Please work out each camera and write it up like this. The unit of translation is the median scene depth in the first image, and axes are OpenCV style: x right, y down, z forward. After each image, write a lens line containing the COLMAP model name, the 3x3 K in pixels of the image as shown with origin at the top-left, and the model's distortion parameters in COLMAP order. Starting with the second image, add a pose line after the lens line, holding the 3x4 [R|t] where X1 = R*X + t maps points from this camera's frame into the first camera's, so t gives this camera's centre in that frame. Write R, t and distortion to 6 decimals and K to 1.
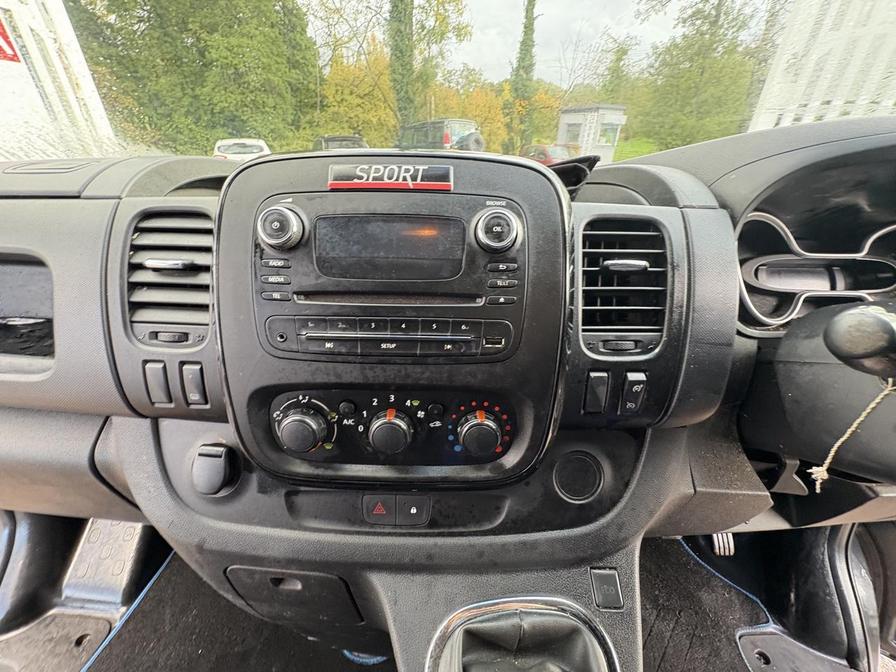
lens RADIAL K [[364.7, 0, 444.7], [0, 364.7, 336.7], [0, 0, 1]] dist [0.001070, -0.000872]
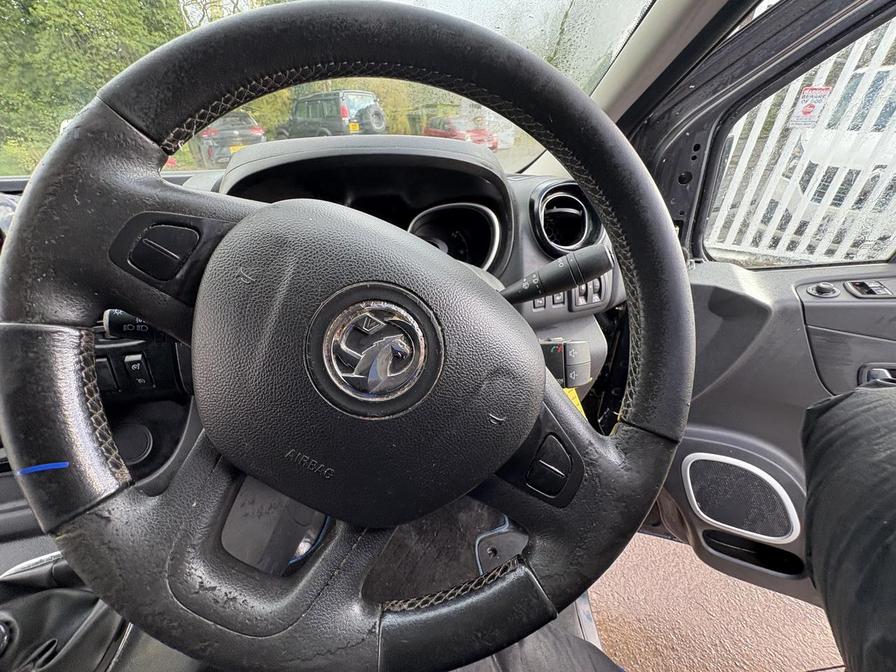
lens RADIAL K [[366.8, 0, 448.0], [0, 366.8, 336.0], [0, 0, 1]] dist [0.002089, -0.000150]
pose [[0.976877, -0.127502, 0.171621, 0.744551], [0.117751, 0.990855, 0.065890, 0.042843], [-0.178452, -0.044158, 0.982957, -0.232691]]
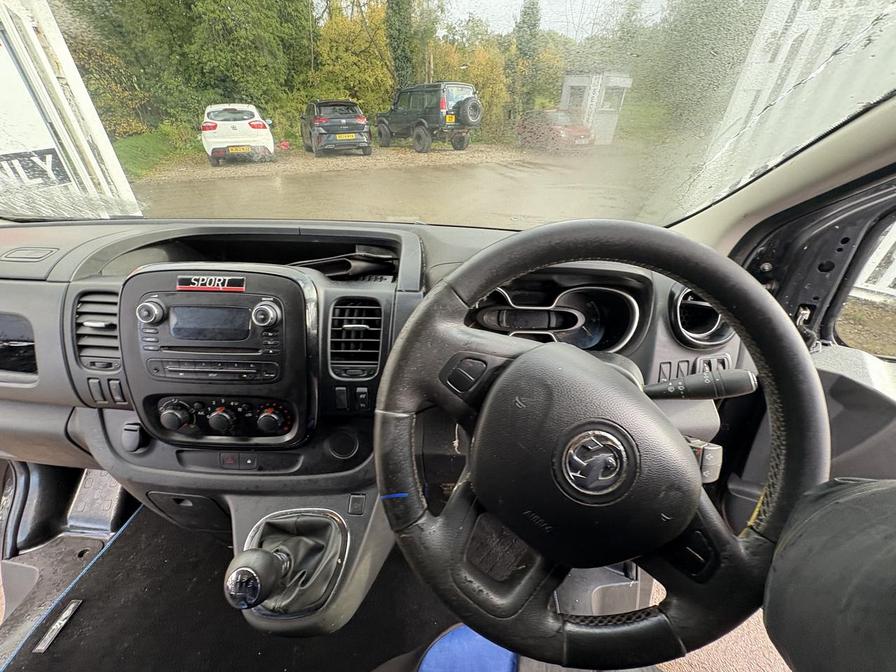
lens RADIAL K [[364.7, 0, 444.7], [0, 364.7, 336.7], [0, 0, 1]] dist [0.001070, -0.000872]
pose [[0.999945, 0.008631, -0.006029, 0.508372], [-0.008099, 0.996496, 0.083244, -0.163266], [0.006726, -0.083190, 0.996511, -0.409360]]
